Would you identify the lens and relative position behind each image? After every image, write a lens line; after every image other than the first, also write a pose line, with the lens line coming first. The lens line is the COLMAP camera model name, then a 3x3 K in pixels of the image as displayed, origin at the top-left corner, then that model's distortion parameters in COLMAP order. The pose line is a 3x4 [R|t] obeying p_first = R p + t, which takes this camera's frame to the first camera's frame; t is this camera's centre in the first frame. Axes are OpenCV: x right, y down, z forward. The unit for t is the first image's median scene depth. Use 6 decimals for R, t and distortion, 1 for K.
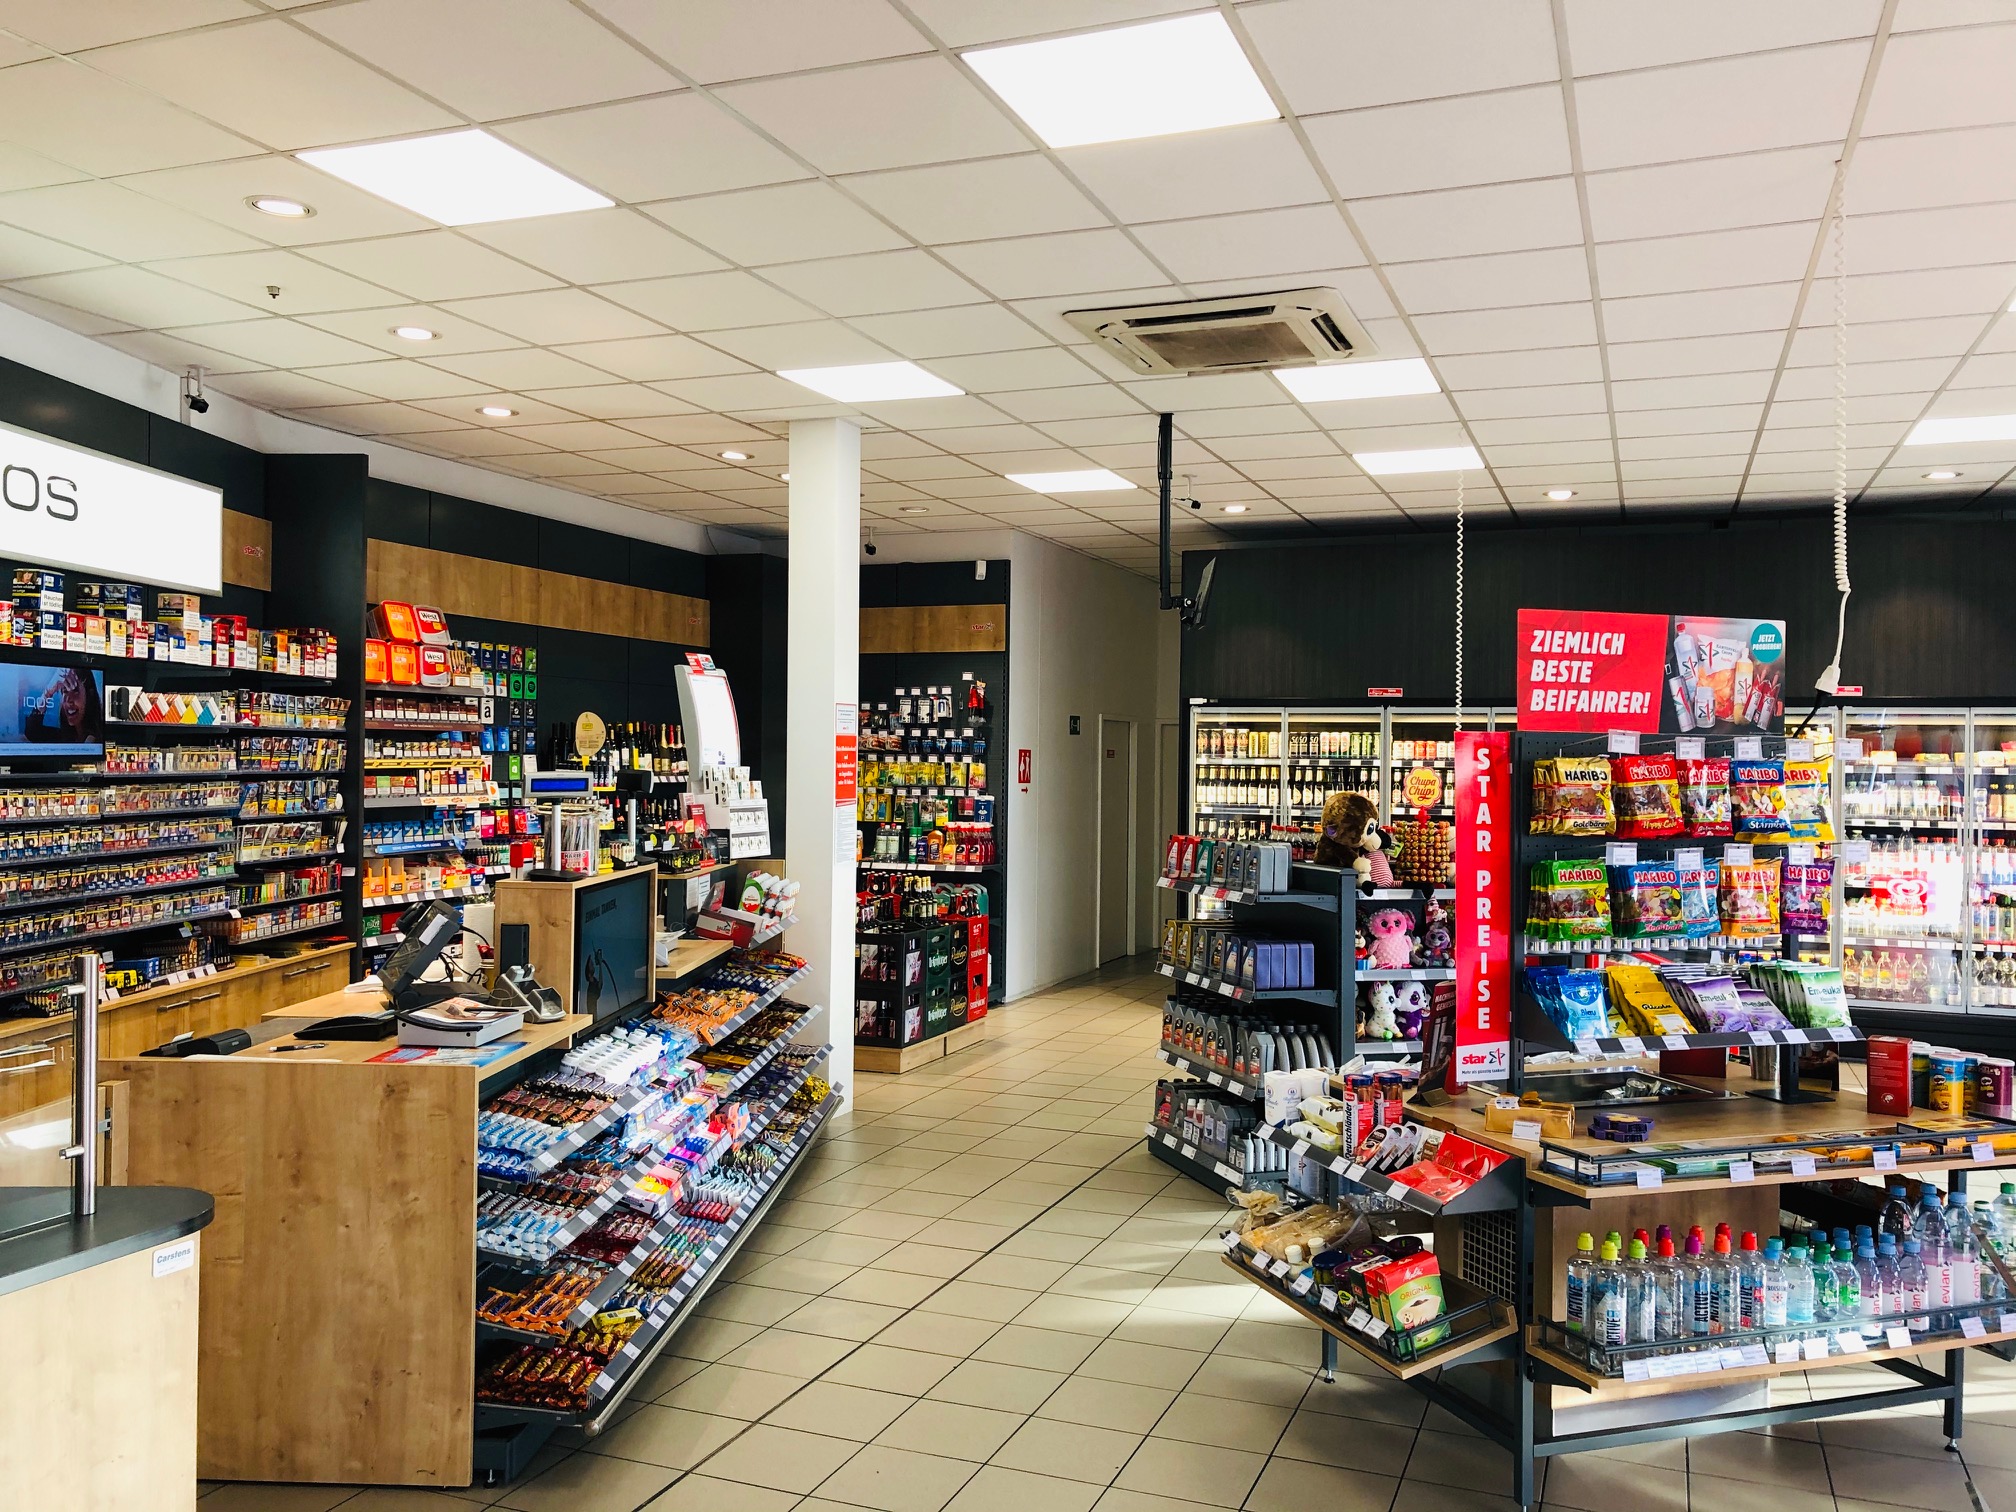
lens RADIAL K [[1651.2, 0, 1005.6], [0, 1651.2, 764.3], [0, 0, 1]] dist [0.039515, 0.003634]
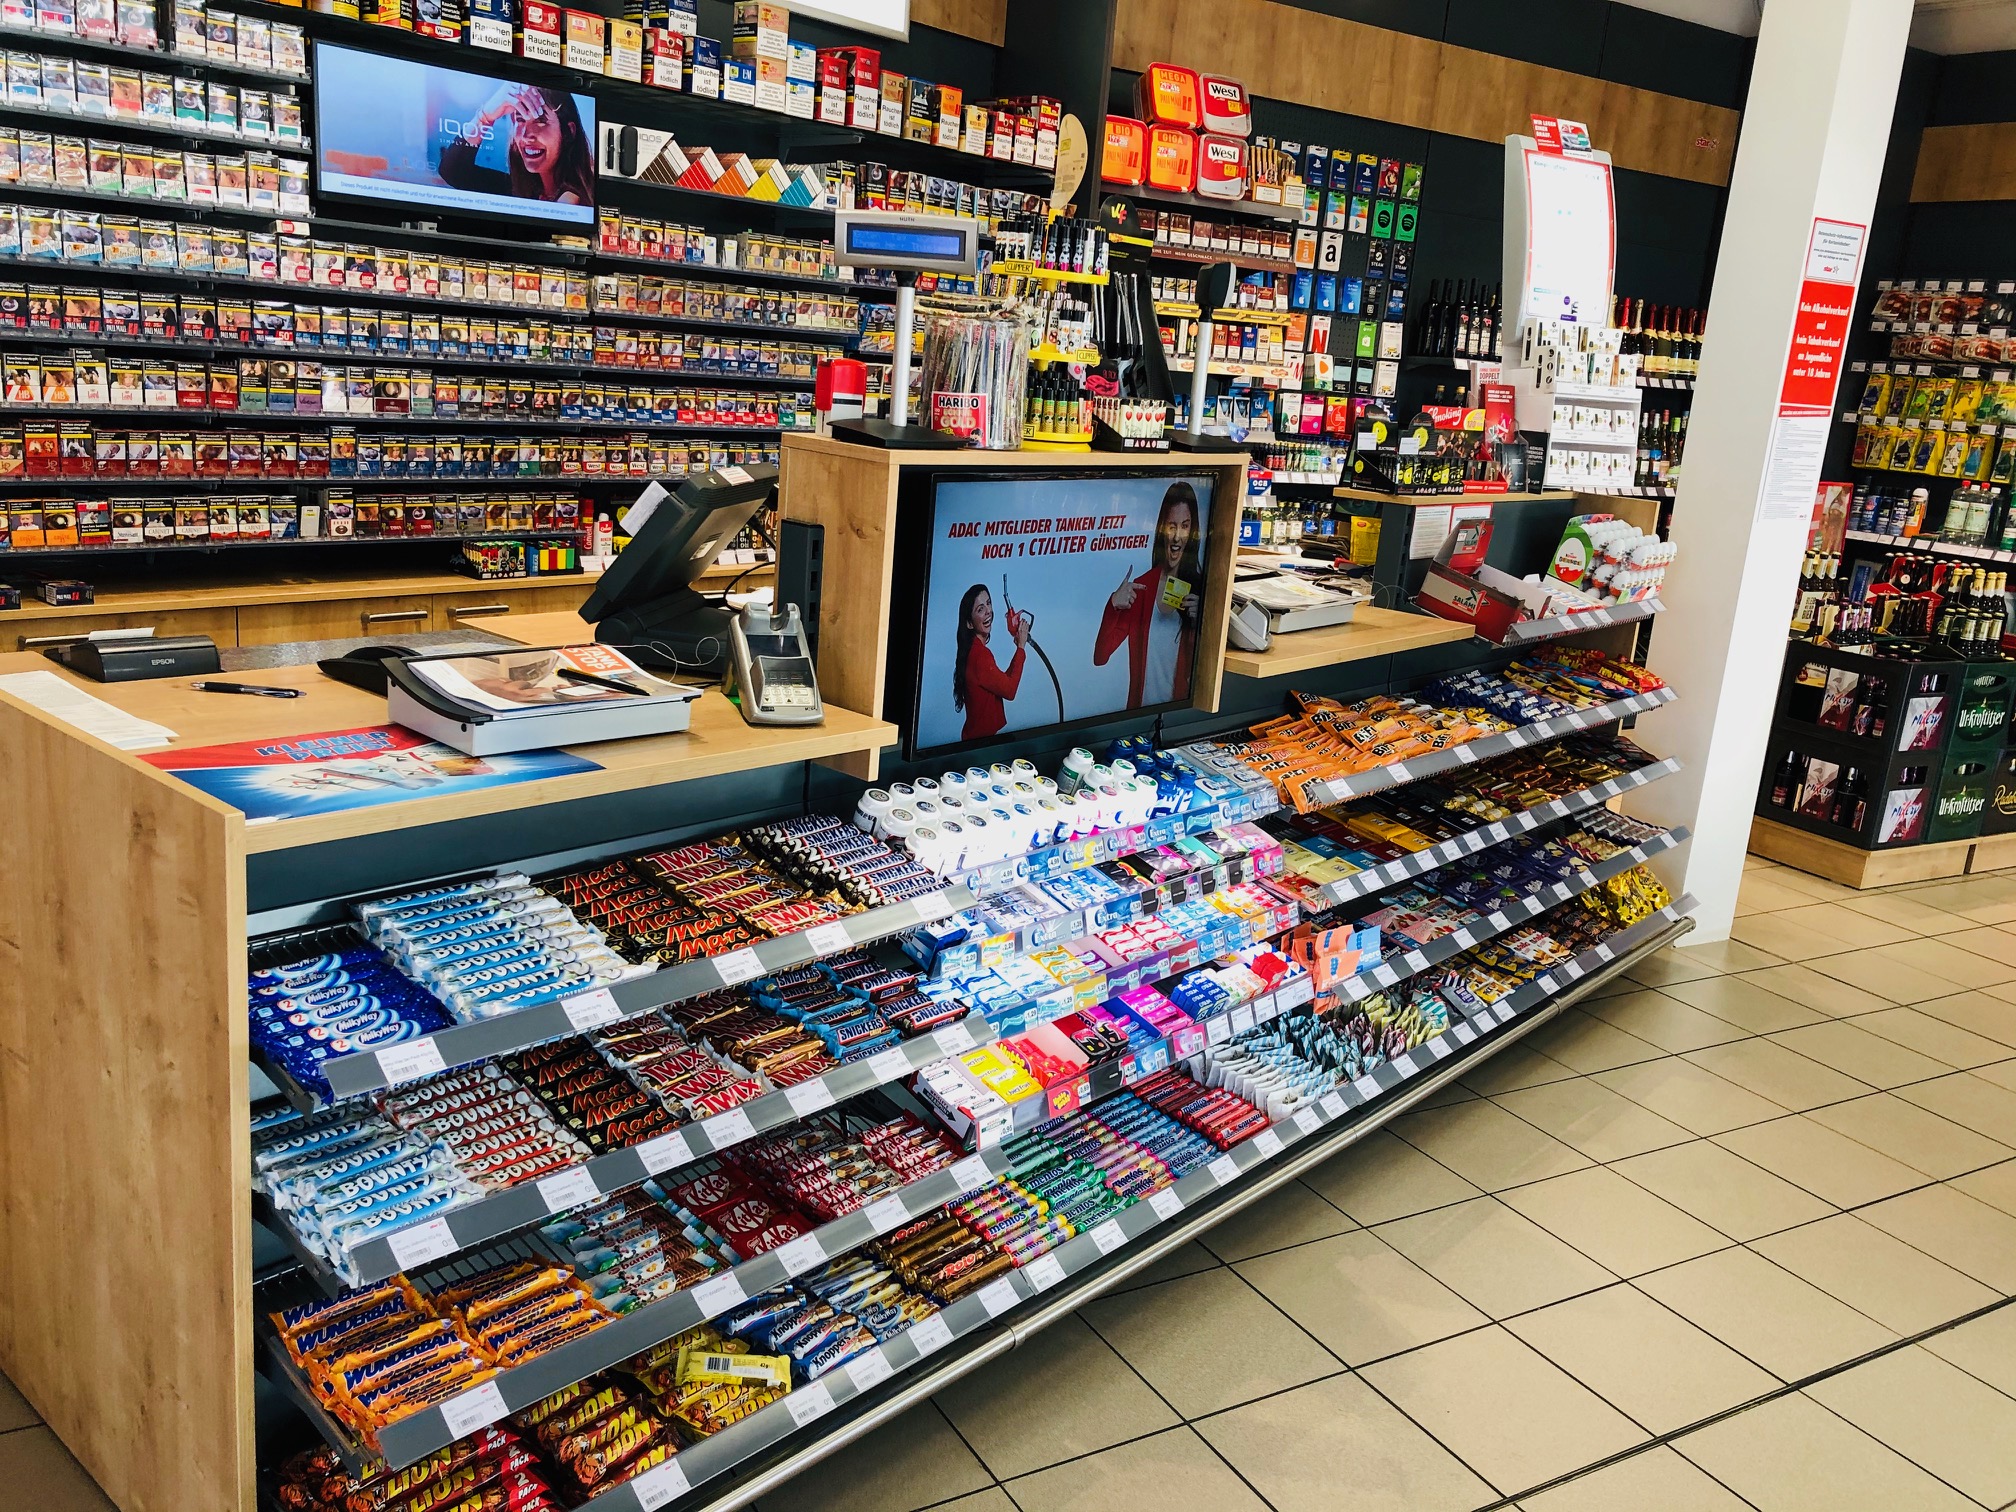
lens RADIAL K [[1655.5, 0, 1012.0], [0, 1655.5, 741.2], [0, 0, 1]] dist [0.010361, 0.006164]
pose [[0.788105, 0.197165, -0.583110, 0.042371], [-0.077730, 0.971607, 0.223469, 0.029513], [0.610614, -0.130791, 0.781053, 0.431051]]
